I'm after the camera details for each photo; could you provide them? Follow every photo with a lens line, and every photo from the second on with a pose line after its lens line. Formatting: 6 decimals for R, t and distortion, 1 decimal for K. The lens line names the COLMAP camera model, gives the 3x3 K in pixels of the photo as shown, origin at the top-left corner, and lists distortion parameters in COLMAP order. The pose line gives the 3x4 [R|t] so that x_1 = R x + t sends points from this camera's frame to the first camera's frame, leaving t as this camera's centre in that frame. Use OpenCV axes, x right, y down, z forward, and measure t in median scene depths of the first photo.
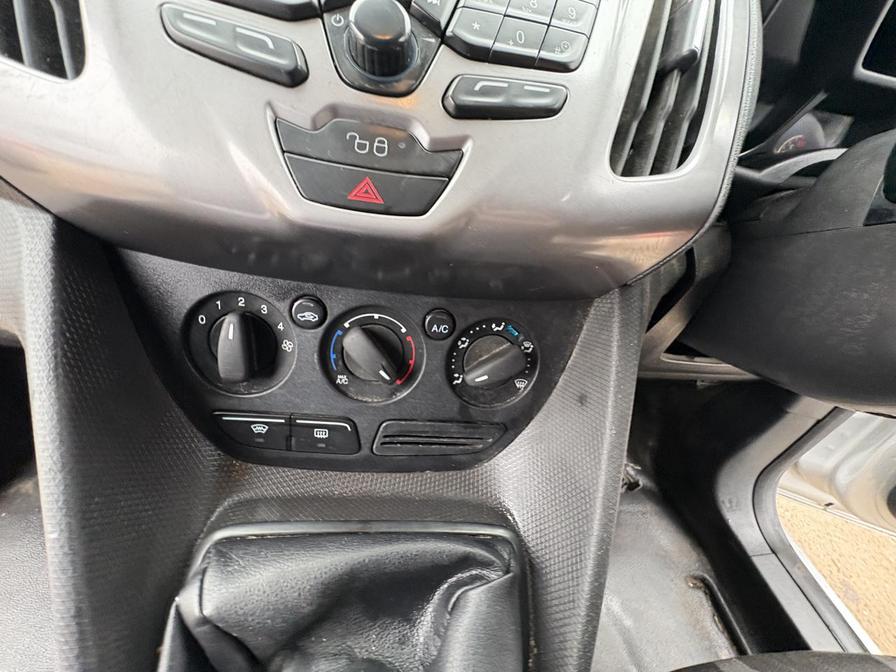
lens RADIAL K [[356.8, 0, 455.0], [0, 356.8, 331.7], [0, 0, 1]] dist [-0.000374, 0.000668]
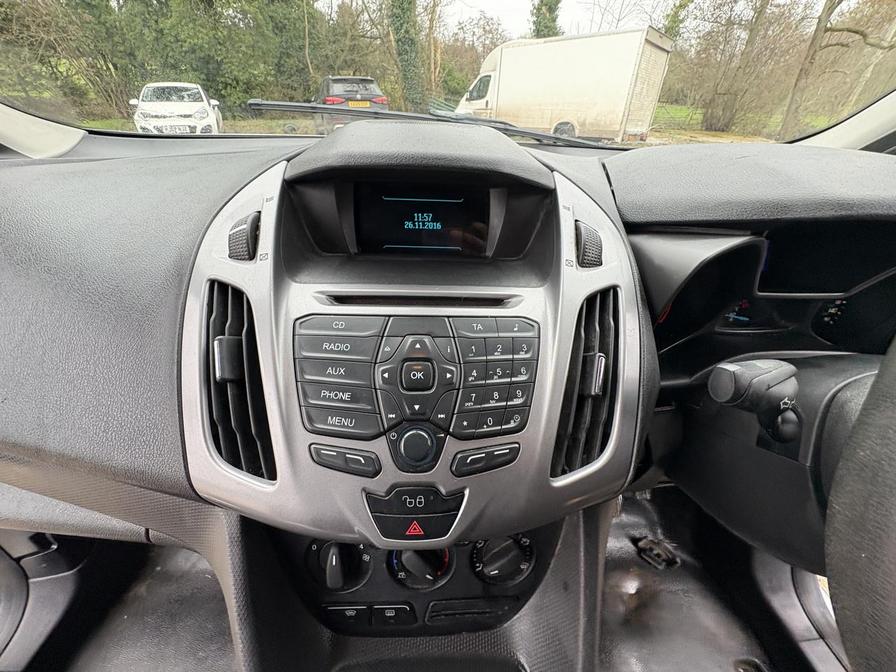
lens RADIAL K [[356.8, 0, 454.0], [0, 356.8, 331.2], [0, 0, 1]] dist [-0.000374, 0.000668]
pose [[0.991781, -0.091586, -0.089347, 0.131958], [0.082477, 0.991481, -0.100809, -0.717712], [0.097818, 0.092611, 0.990886, -0.564124]]
